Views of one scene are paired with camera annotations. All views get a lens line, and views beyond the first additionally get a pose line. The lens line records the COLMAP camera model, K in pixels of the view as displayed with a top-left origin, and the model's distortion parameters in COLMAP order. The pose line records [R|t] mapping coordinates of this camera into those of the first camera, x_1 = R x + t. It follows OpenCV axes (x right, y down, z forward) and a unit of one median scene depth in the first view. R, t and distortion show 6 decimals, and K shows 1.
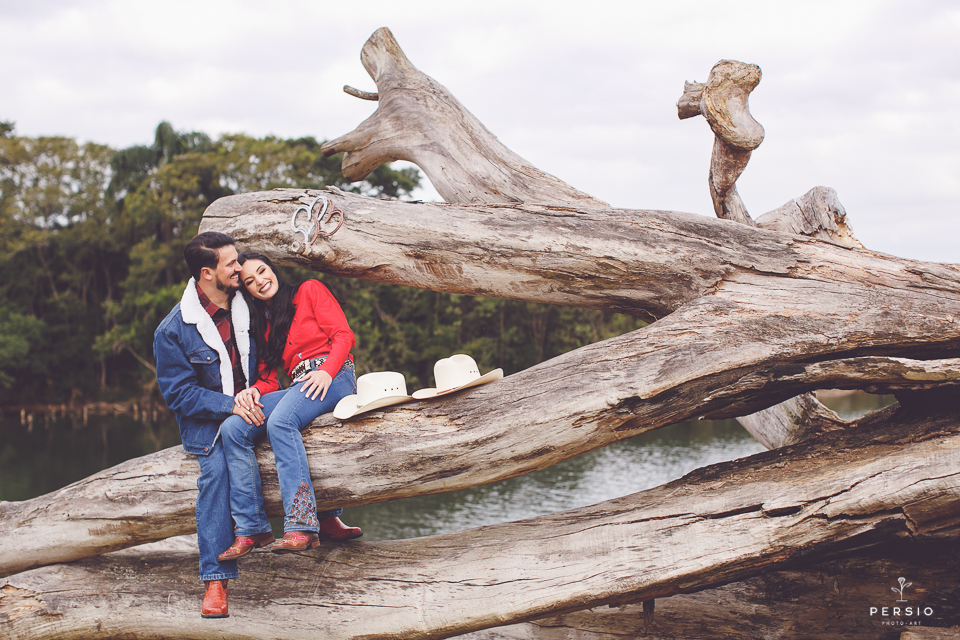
lens RADIAL K [[1445.7, 0, 509.4], [0, 1445.7, 321.3], [0, 0, 1]] dist [-0.157577, 0.203857]
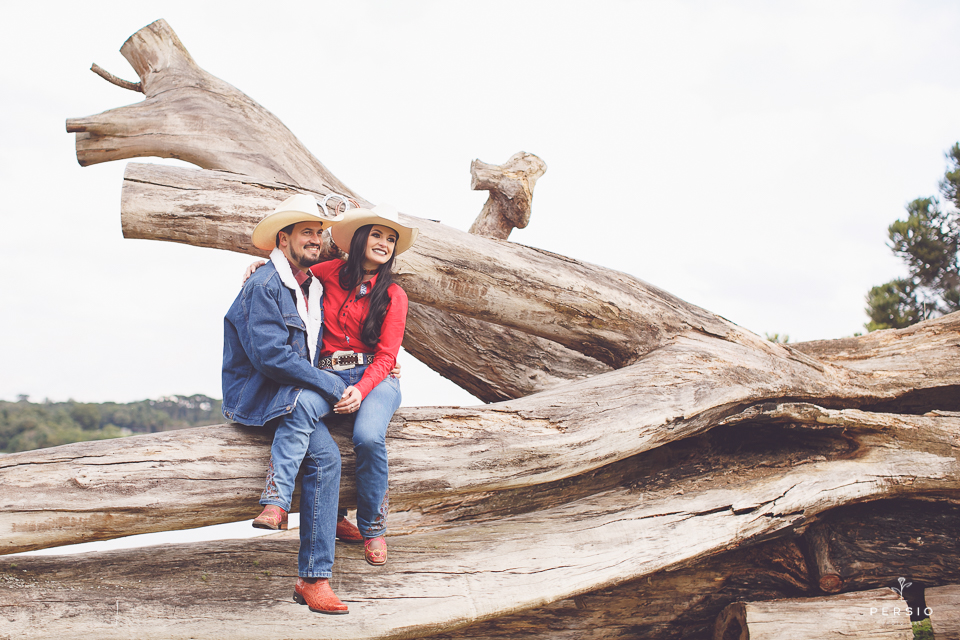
lens RADIAL K [[1493.1, 0, 439.4], [0, 1493.1, 317.4], [0, 0, 1]] dist [-0.158696, 0.254428]
pose [[0.585557, 0.147911, 0.797023, -0.994375], [-0.086913, 0.989000, -0.119684, 0.127998], [-0.805958, 0.000810, 0.591972, 0.358792]]
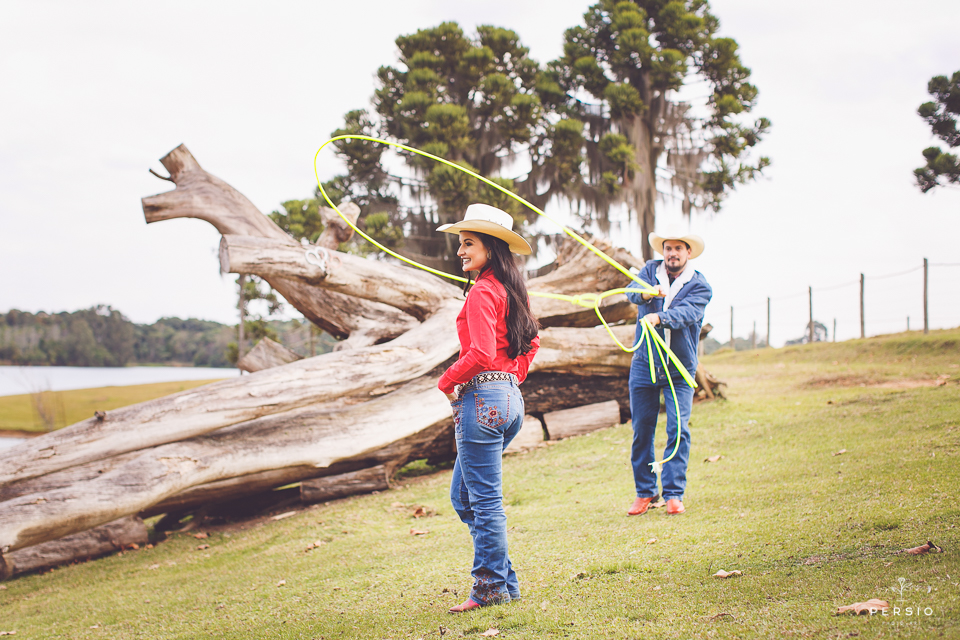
lens RADIAL K [[1493.1, 0, 439.4], [0, 1493.1, 317.4], [0, 0, 1]] dist [-0.158696, 0.254428]
pose [[0.201594, 0.047813, 0.978302, -2.442512], [-0.014127, 0.998846, -0.045906, 0.123559], [-0.979367, -0.004566, 0.202036, 0.426654]]
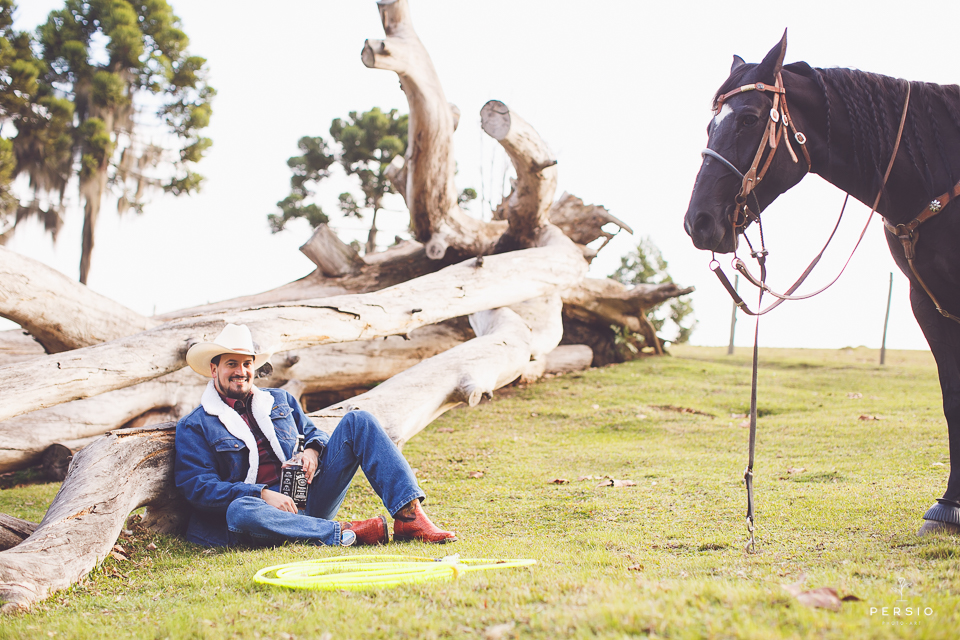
lens RADIAL K [[1347.5, 0, 480.0], [0, 1347.5, 320.0], [0, 0, 1]] dist [-0.103069, 0.046346]
pose [[-0.403037, 0.055193, 0.913518, -1.996576], [-0.116719, 0.986929, -0.111124, 0.430874], [-0.907710, -0.151412, -0.391327, 1.966244]]
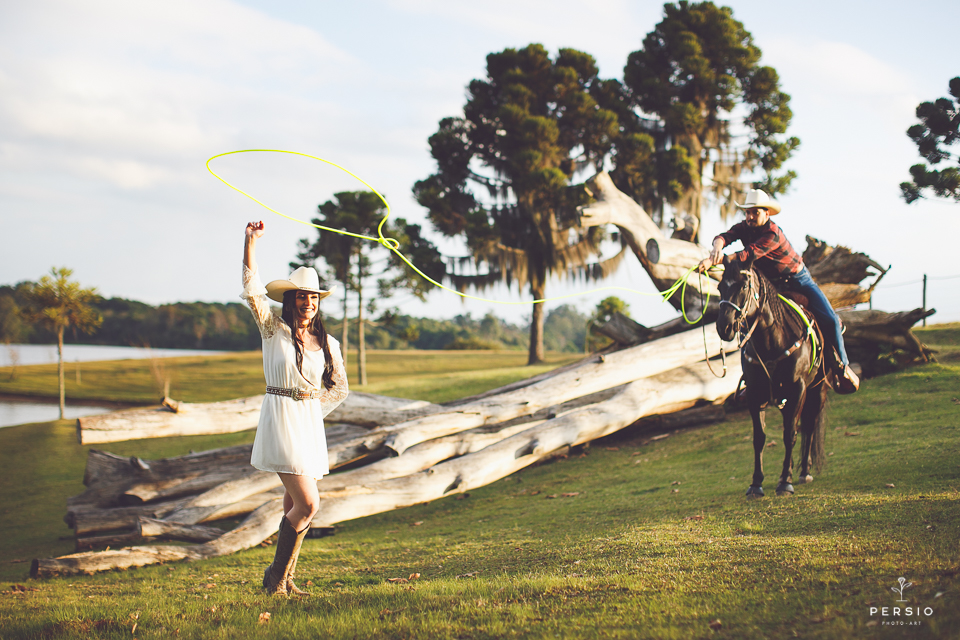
lens RADIAL K [[1445.7, 0, 509.4], [0, 1445.7, 321.3], [0, 0, 1]] dist [-0.157577, 0.203857]
pose [[0.106730, 0.040651, 0.993457, -3.486246], [-0.035981, 0.998667, -0.036999, 0.213051], [-0.993637, -0.031796, 0.108050, 1.191389]]
